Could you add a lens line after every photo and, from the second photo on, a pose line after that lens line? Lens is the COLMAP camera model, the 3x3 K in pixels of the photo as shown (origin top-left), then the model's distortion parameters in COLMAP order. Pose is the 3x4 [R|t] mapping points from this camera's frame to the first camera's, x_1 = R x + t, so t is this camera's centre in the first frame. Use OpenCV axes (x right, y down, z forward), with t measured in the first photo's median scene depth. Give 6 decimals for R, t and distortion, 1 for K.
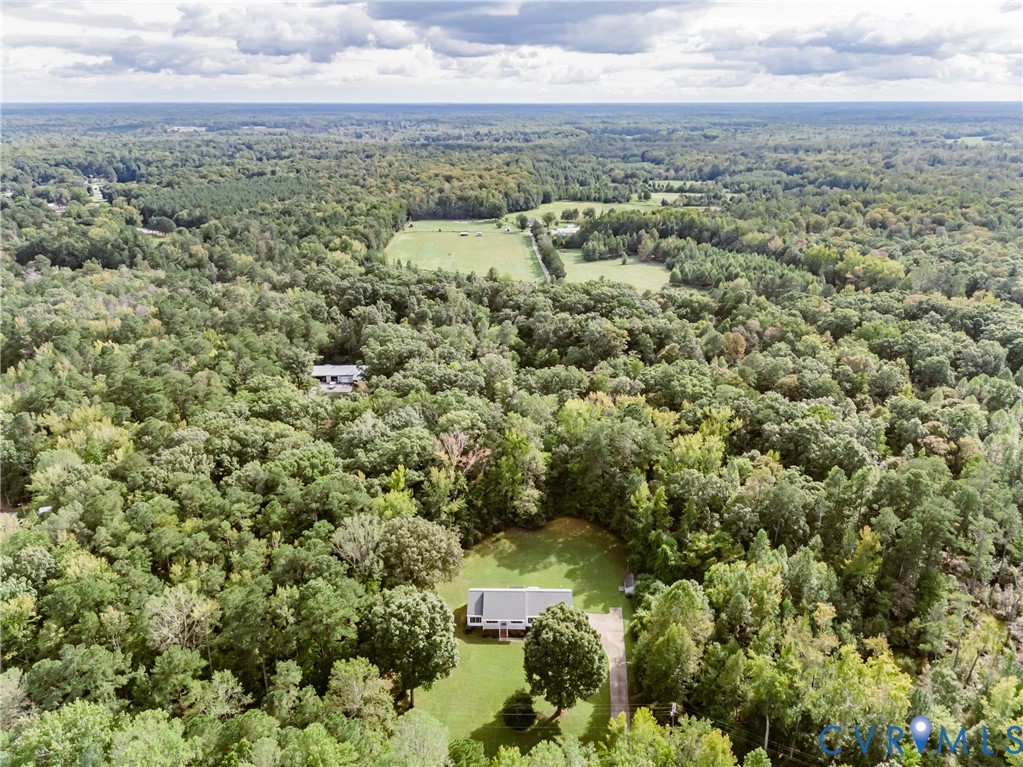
lens RADIAL K [[773.9, 0, 512.3], [0, 773.9, 363.4], [0, 0, 1]] dist [0.052118, -0.063650]
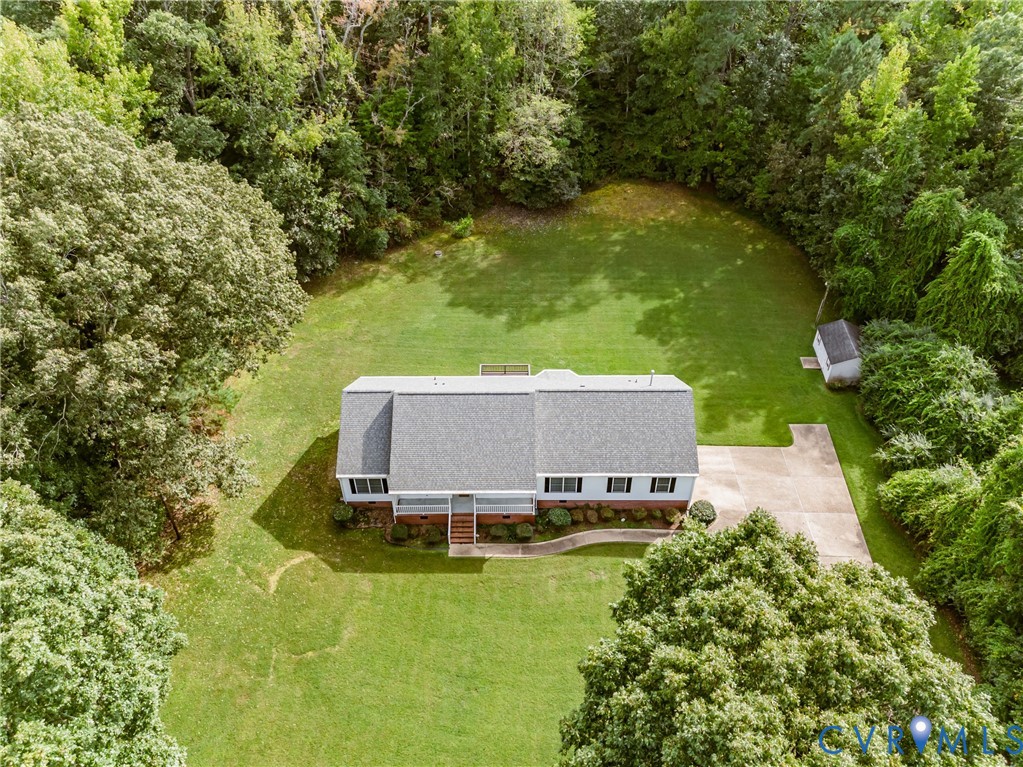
lens RADIAL K [[758.5, 0, 515.4], [0, 758.5, 380.9], [0, 0, 1]] dist [0.049360, -0.051481]
pose [[0.999817, -0.016228, 0.010140, 0.006026], [0.011374, 0.930129, 0.367058, 0.164131], [-0.015388, -0.366875, 0.930143, 0.656238]]
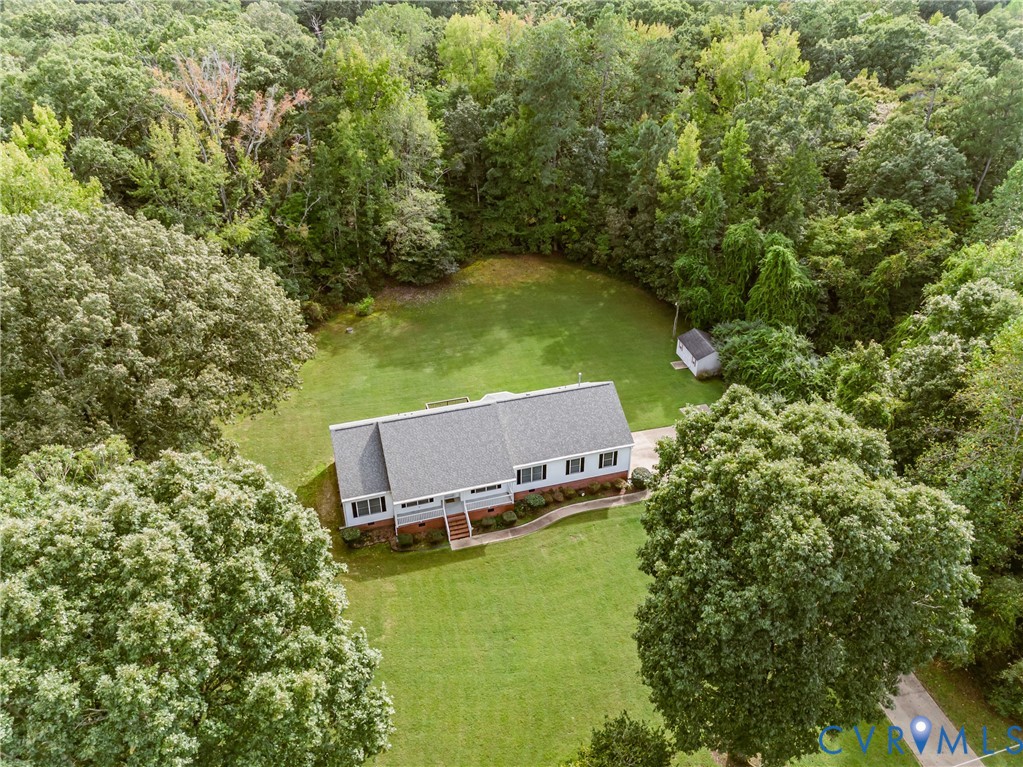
lens RADIAL K [[758.5, 0, 515.4], [0, 758.5, 380.9], [0, 0, 1]] dist [0.049360, -0.051481]
pose [[0.951165, -0.164972, 0.260900, -0.056433], [0.102944, 0.966349, 0.235736, 0.181063], [-0.291010, -0.197366, 0.936141, 0.602257]]
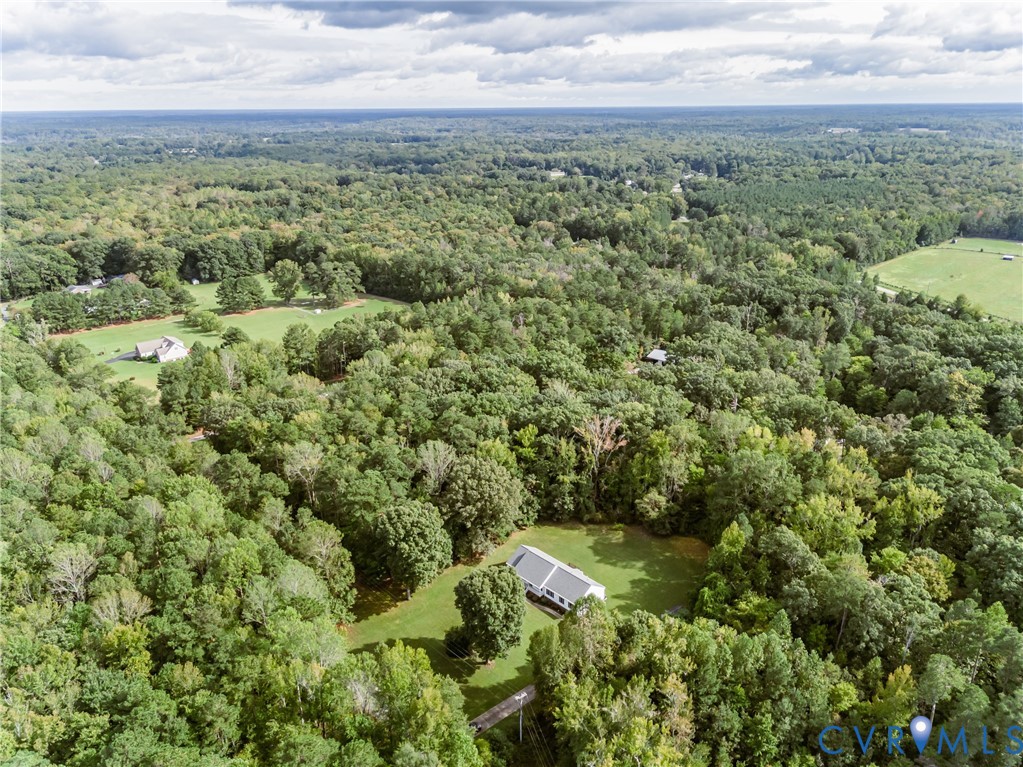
lens RADIAL K [[758.5, 0, 515.4], [0, 758.5, 380.9], [0, 0, 1]] dist [0.049360, -0.051481]
pose [[0.690382, 0.241569, -0.681922, 0.556454], [-0.225333, 0.967517, 0.114611, -0.050524], [0.687457, 0.074534, 0.722390, 0.174729]]
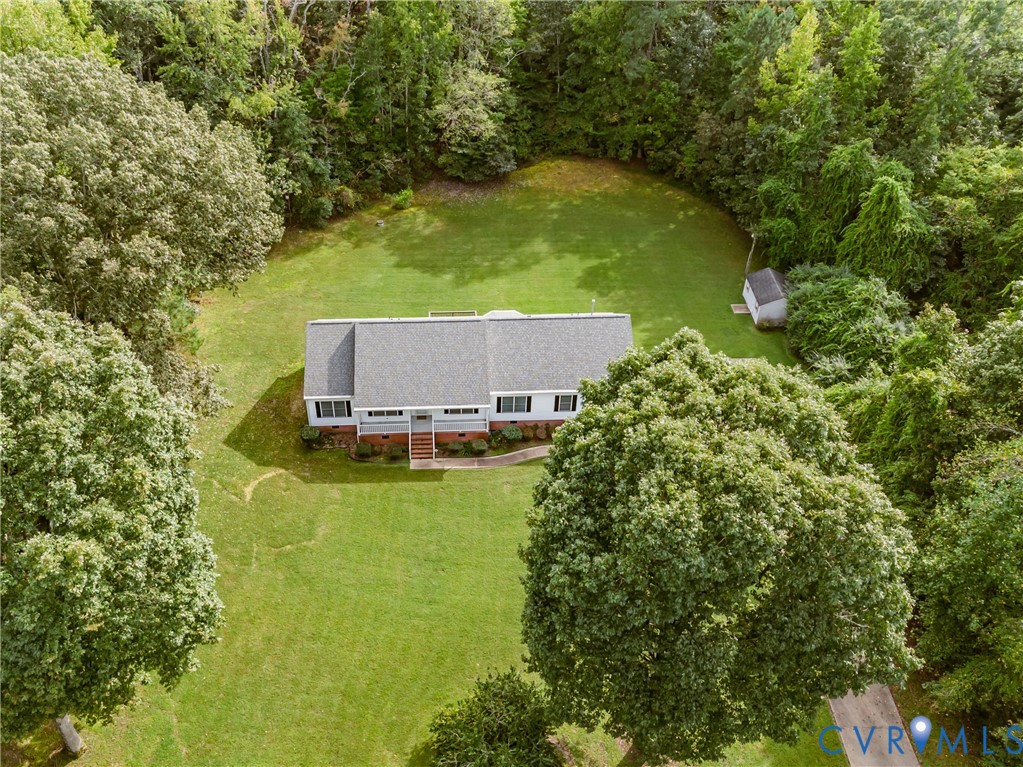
lens RADIAL K [[840.6, 0, 461.1], [0, 840.6, 380.3], [0, 0, 1]] dist [0.057694, -0.069077]
pose [[0.998477, -0.035576, 0.042156, -0.007741], [0.020605, 0.949458, 0.313216, 0.186629], [-0.051168, -0.311870, 0.948746, 0.594510]]
